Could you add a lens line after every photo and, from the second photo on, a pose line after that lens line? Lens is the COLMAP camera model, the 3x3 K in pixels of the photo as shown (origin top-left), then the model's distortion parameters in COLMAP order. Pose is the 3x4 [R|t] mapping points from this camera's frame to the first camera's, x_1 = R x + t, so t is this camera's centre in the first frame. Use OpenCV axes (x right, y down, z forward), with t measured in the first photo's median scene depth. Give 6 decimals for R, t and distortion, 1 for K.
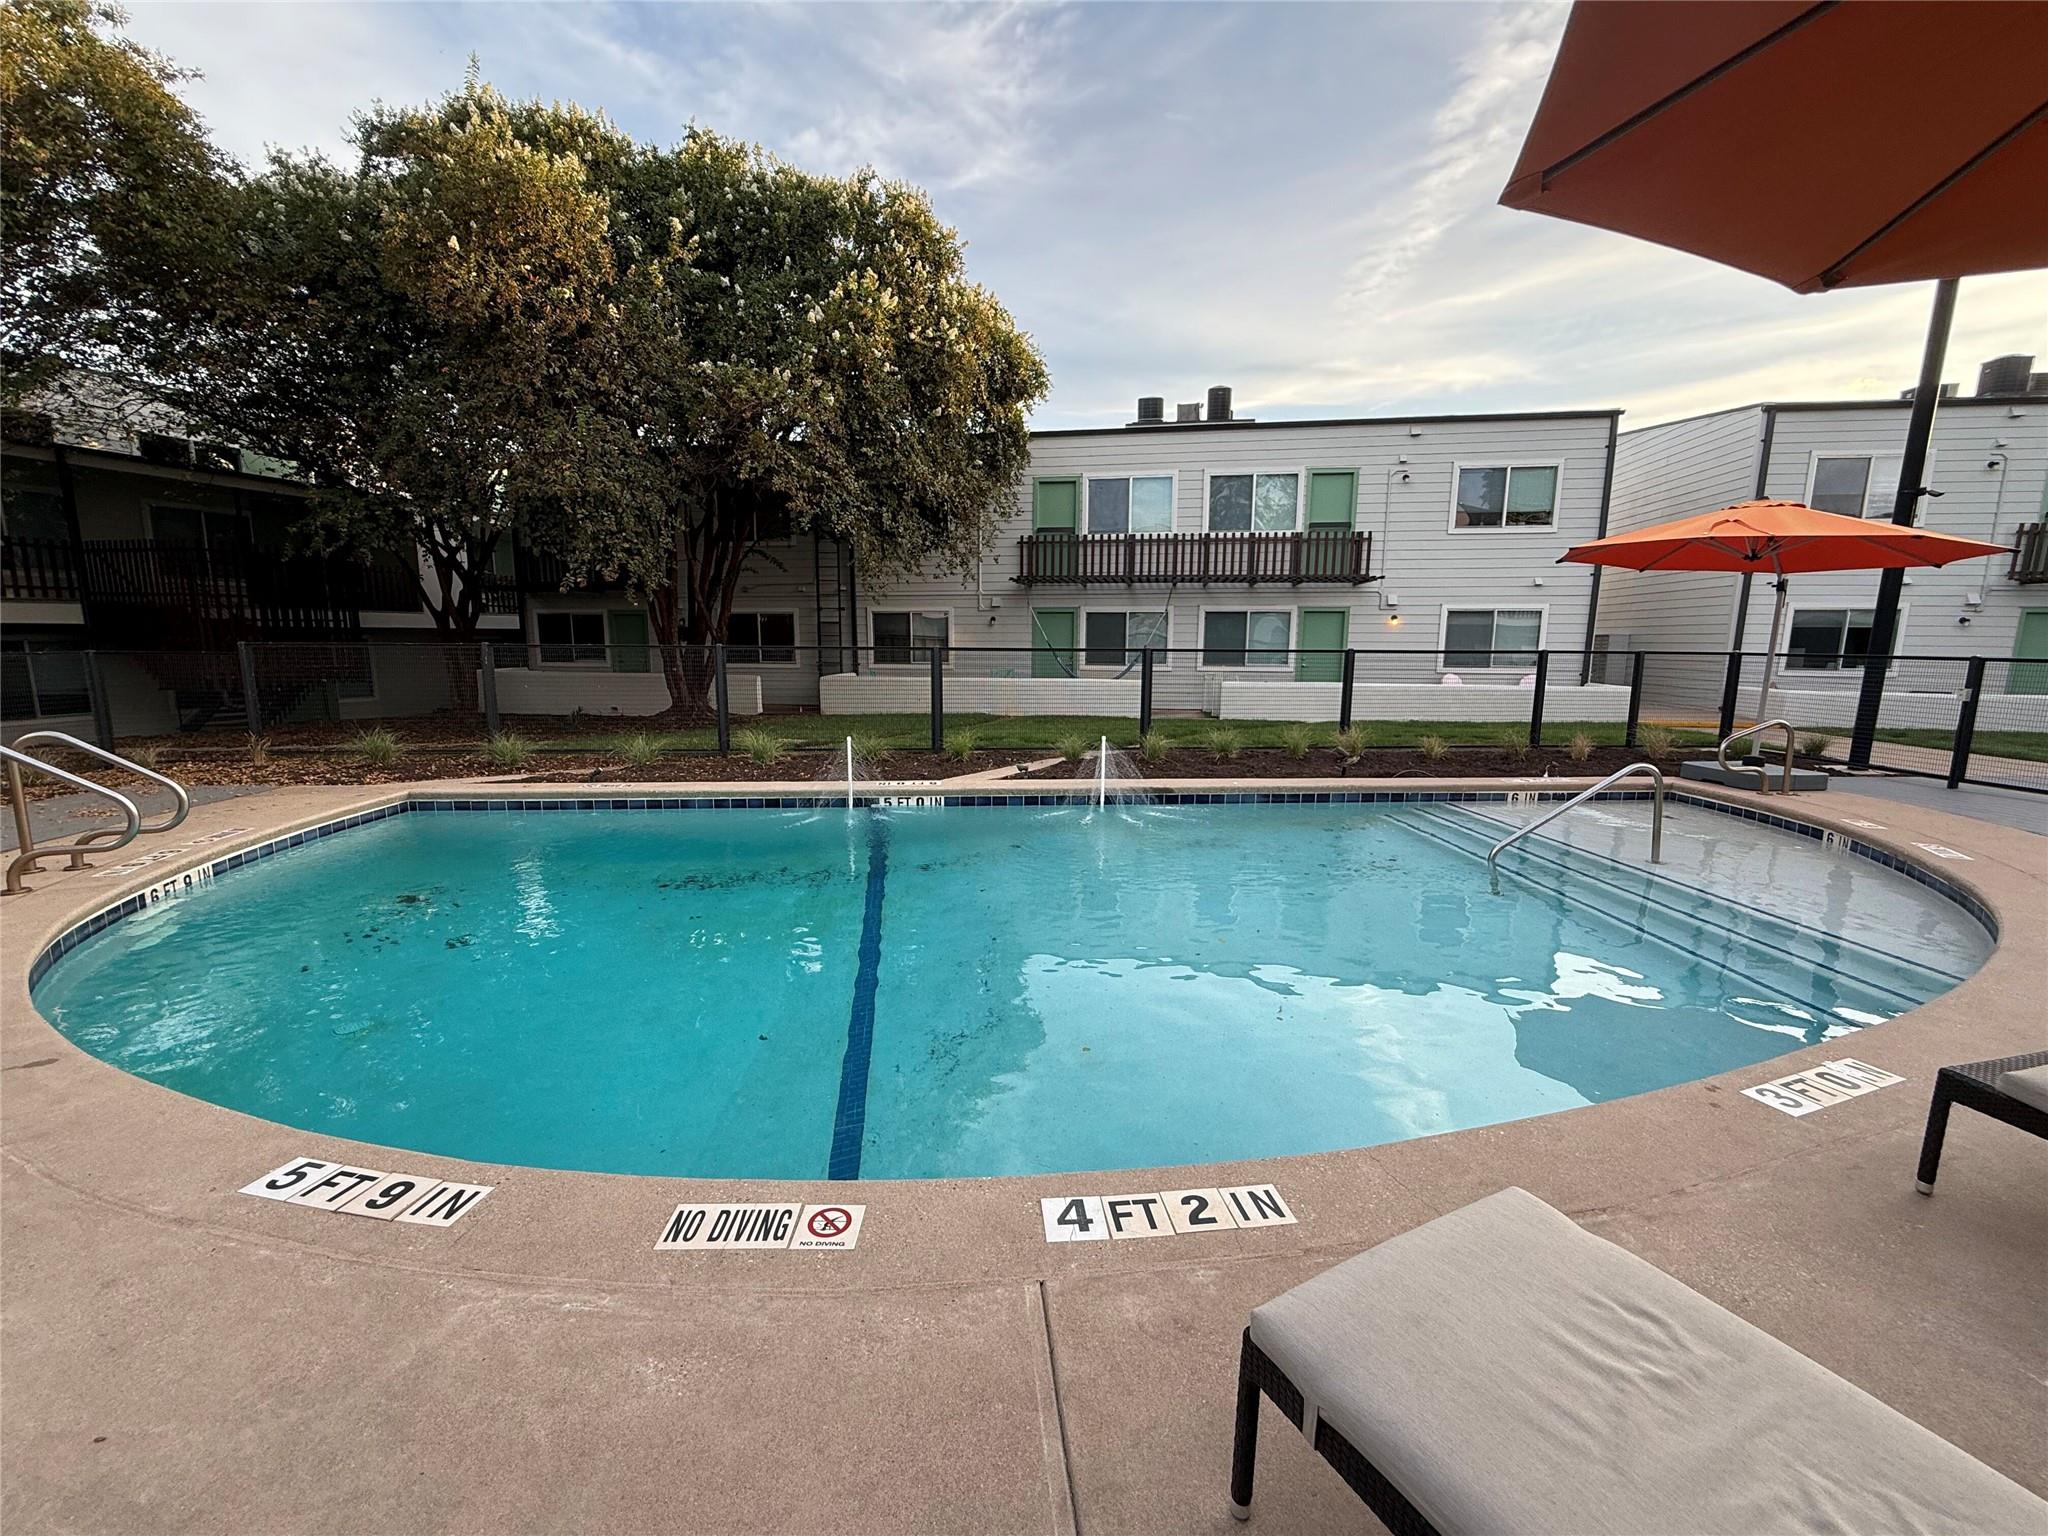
lens RADIAL K [[851.0, 0, 1016.4], [0, 851.0, 752.6], [0, 0, 1]] dist [0.000767, 0.001468]
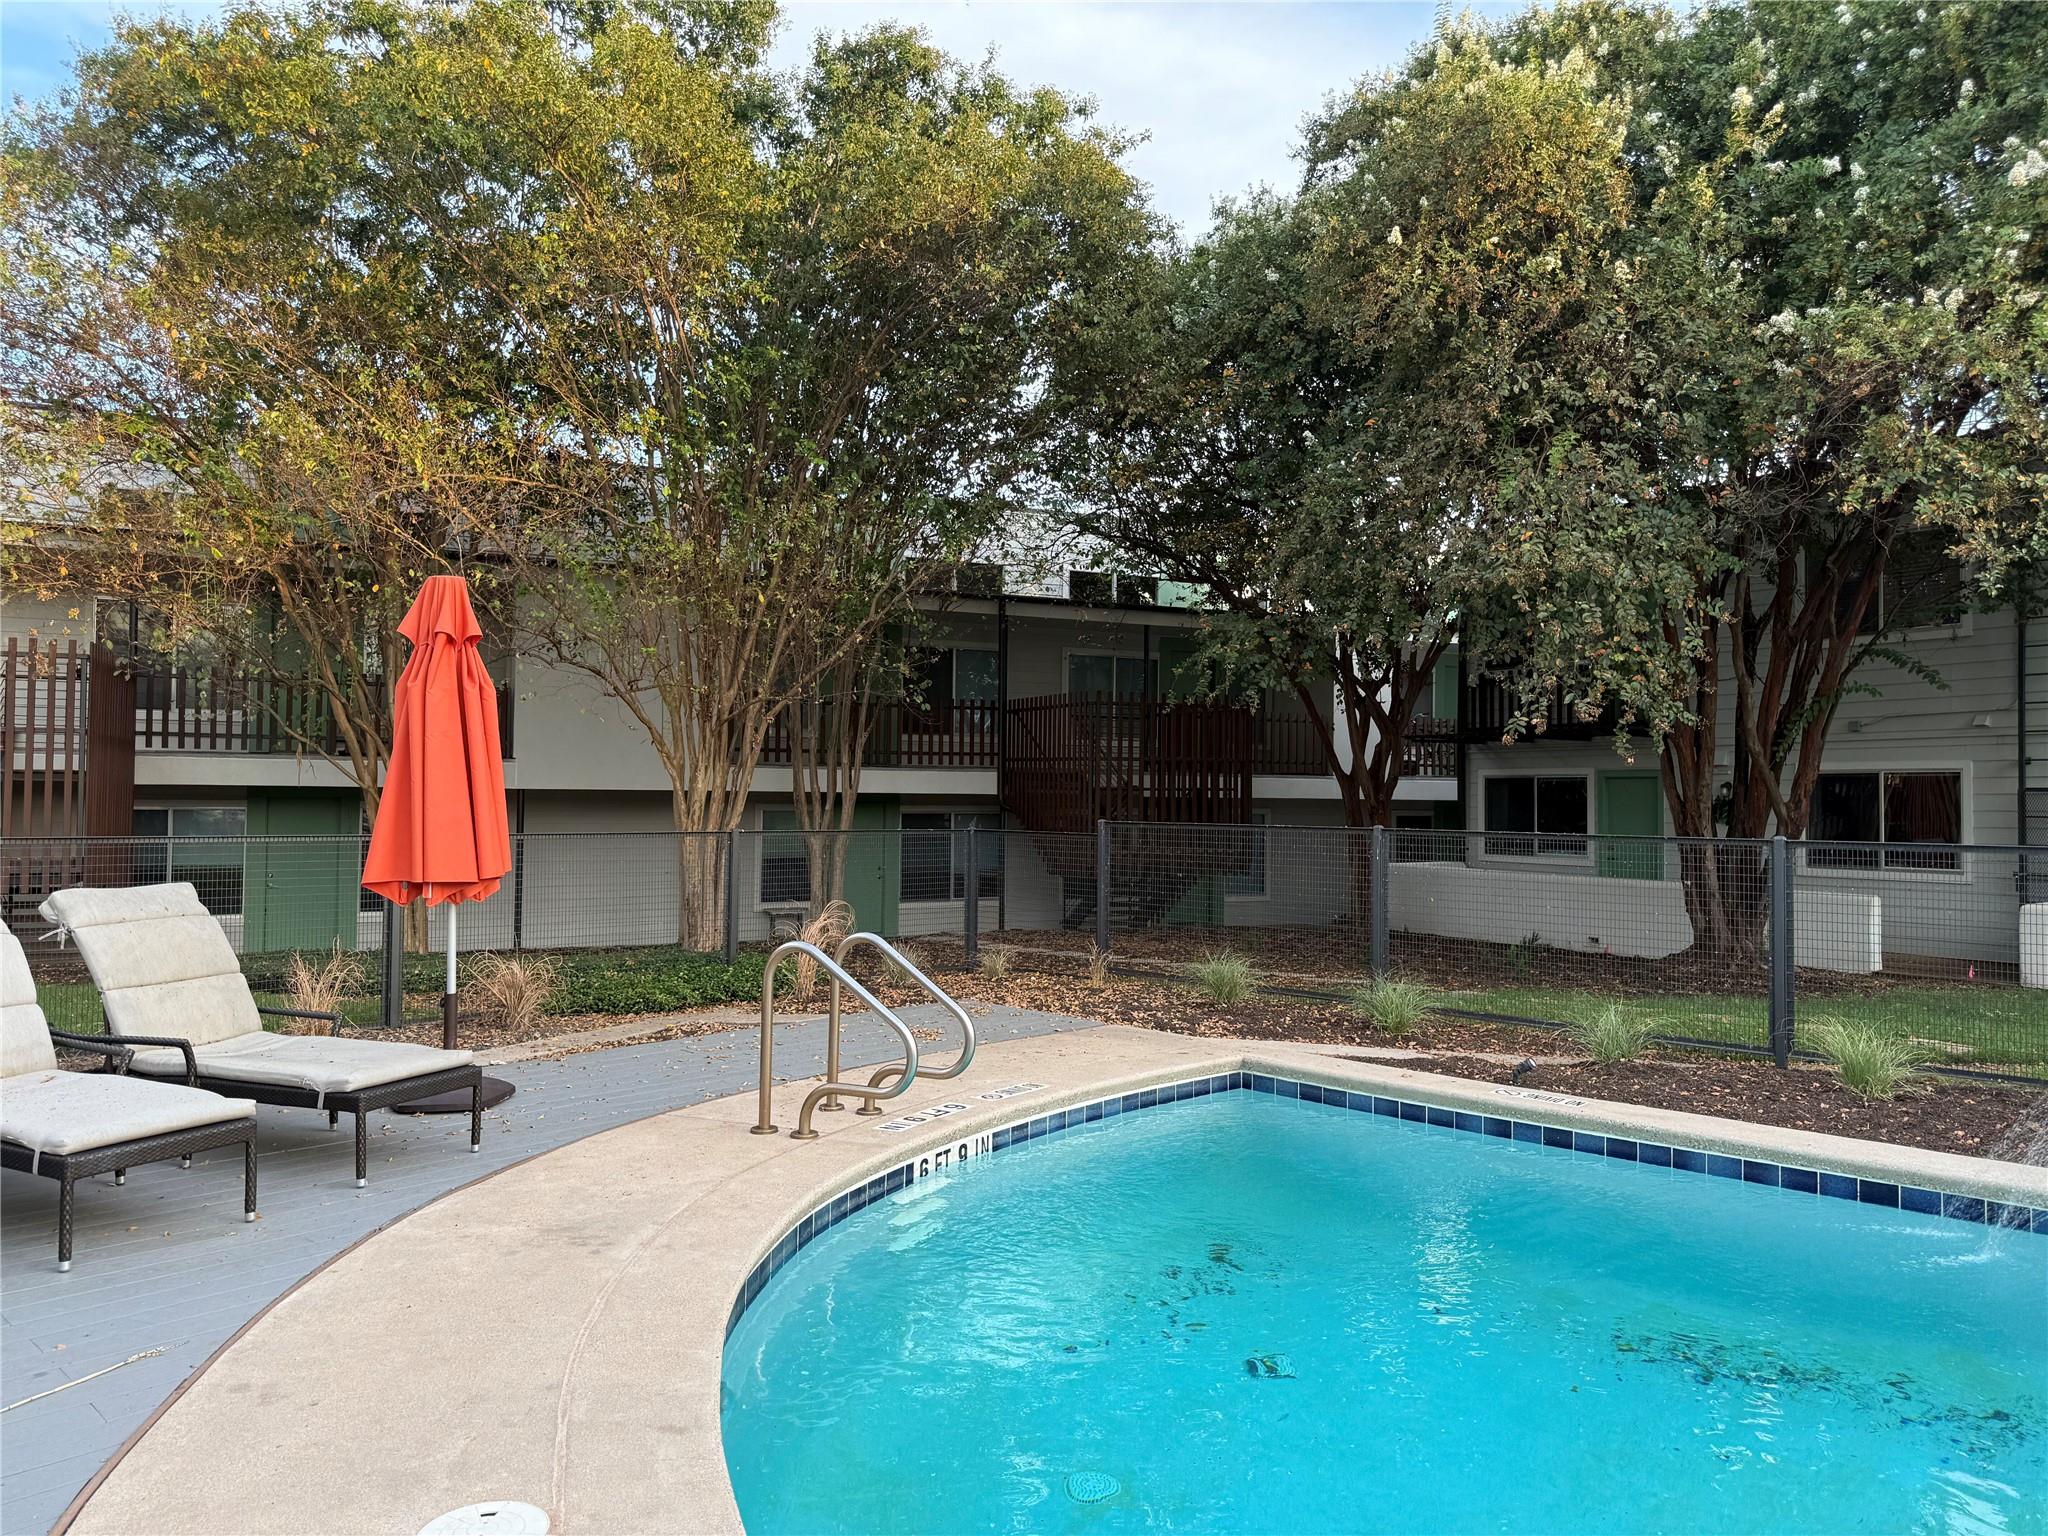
lens RADIAL K [[1447.0, 0, 1013.9], [0, 1447.0, 776.1], [0, 0, 1]] dist [0.049132, -0.064616]
pose [[0.674917, -0.011244, -0.737808, -0.011743], [-0.106734, 0.987881, -0.112691, -0.010181], [0.730134, 0.154807, 0.665537, 0.056217]]
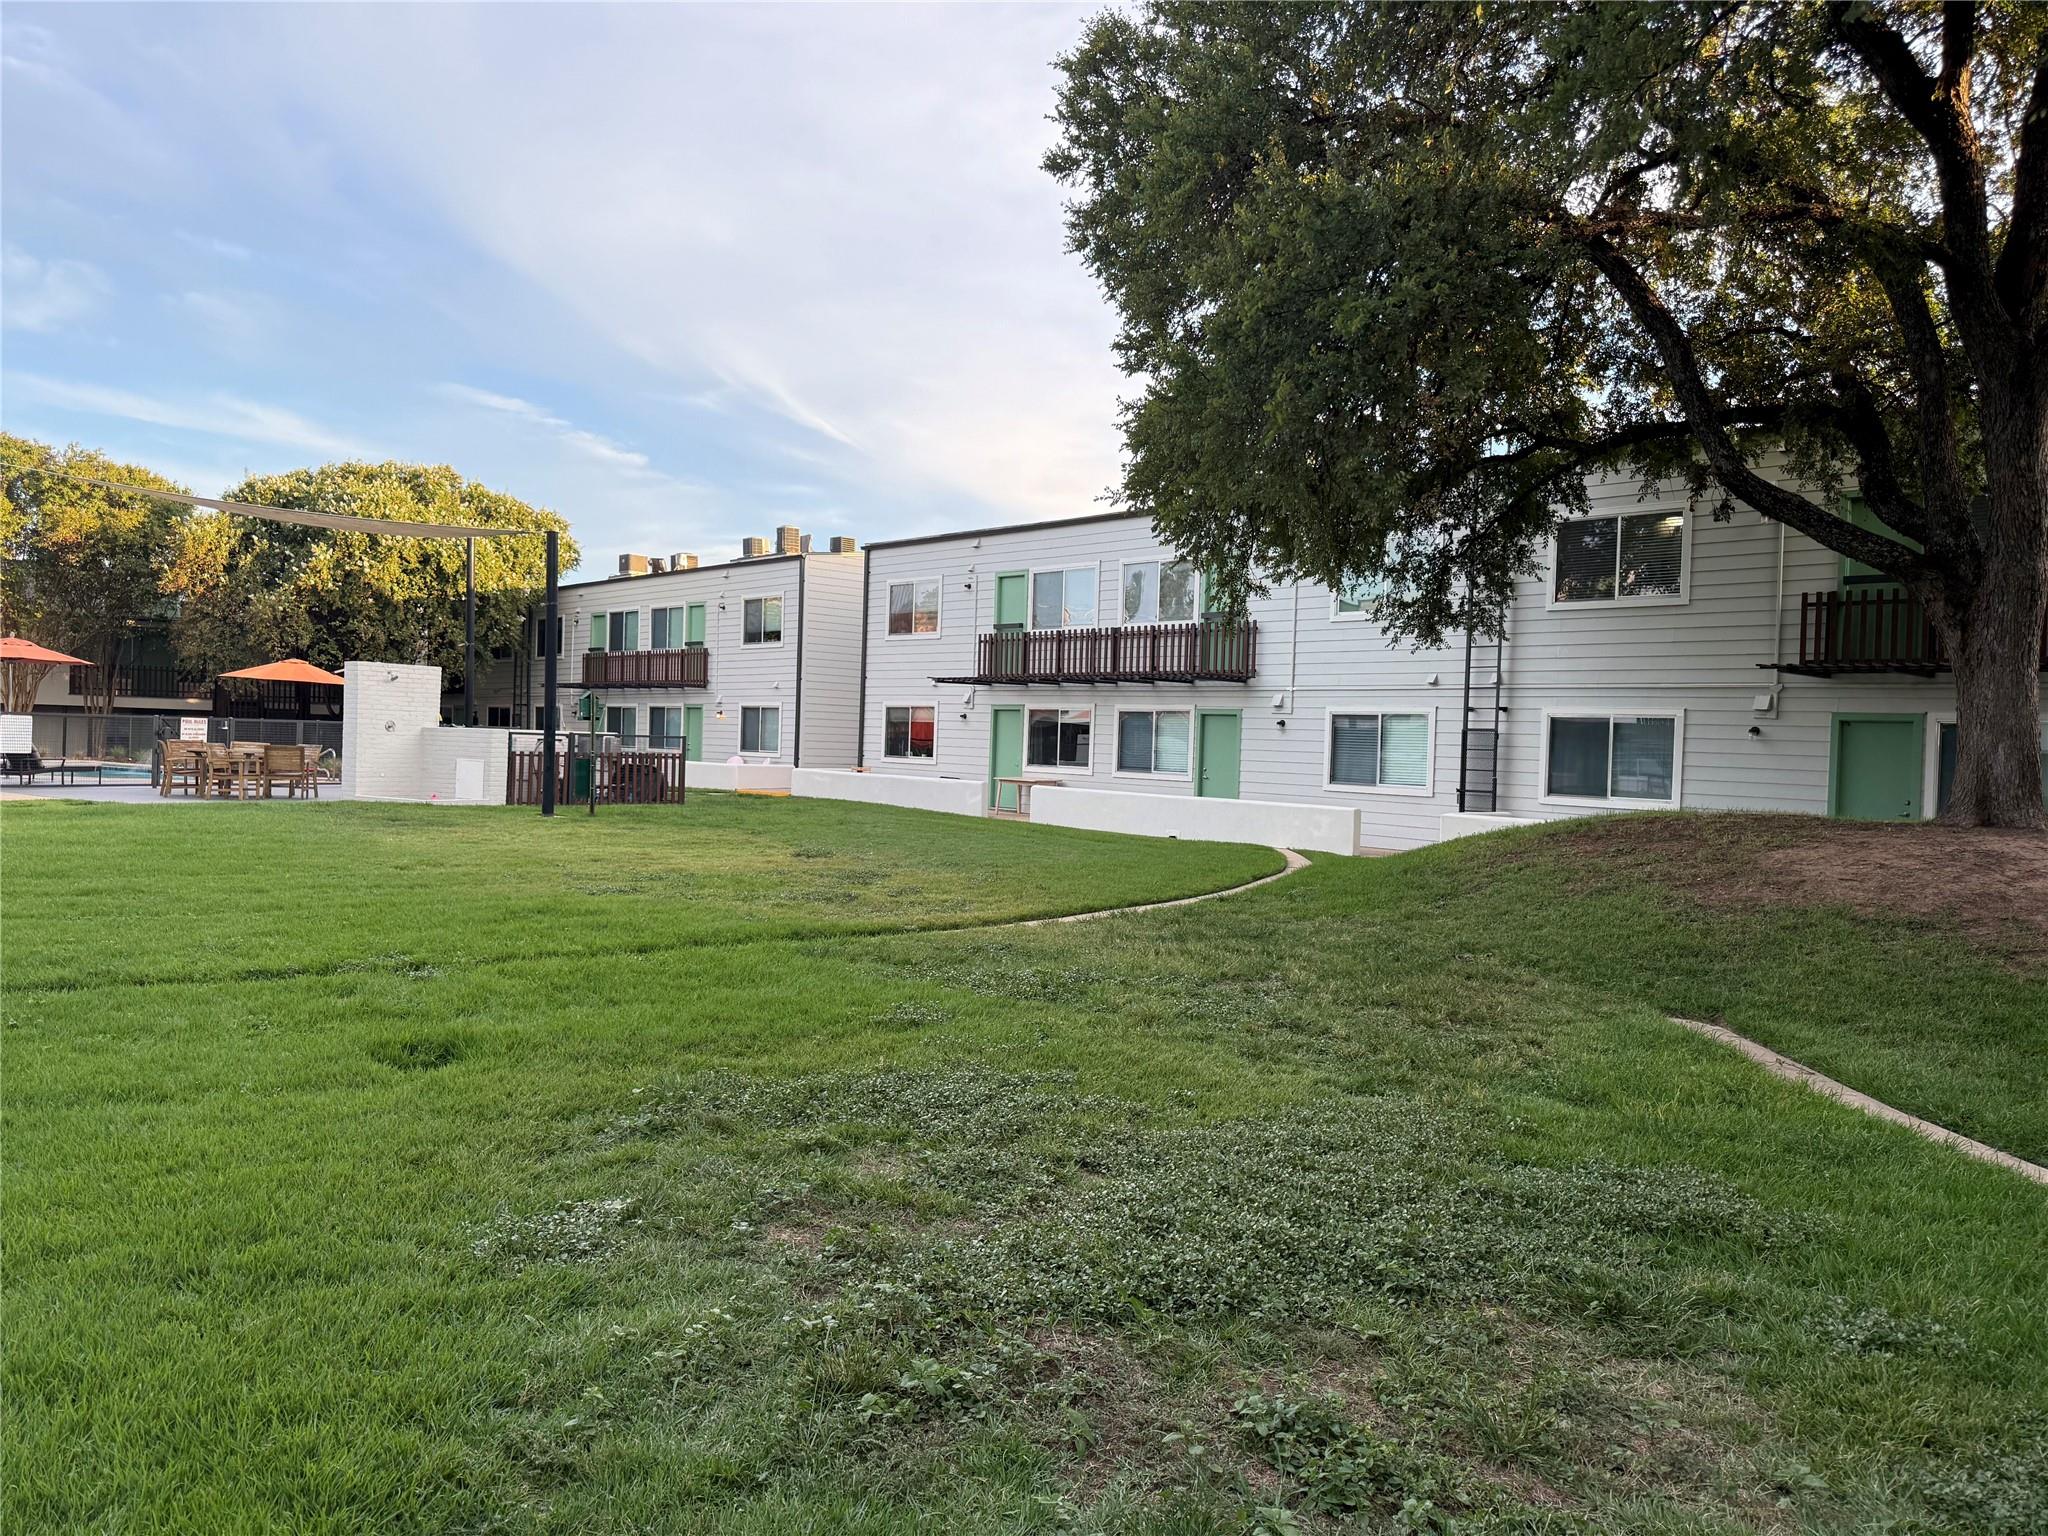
lens RADIAL K [[1447.0, 0, 1022.1], [0, 1447.0, 755.4], [0, 0, 1]] dist [0.049132, -0.064616]
pose [[0.783184, 0.024935, -0.621290, 2.401195], [-0.113474, 0.988147, -0.103384, 0.089173], [0.611348, 0.151469, 0.776730, -0.456623]]
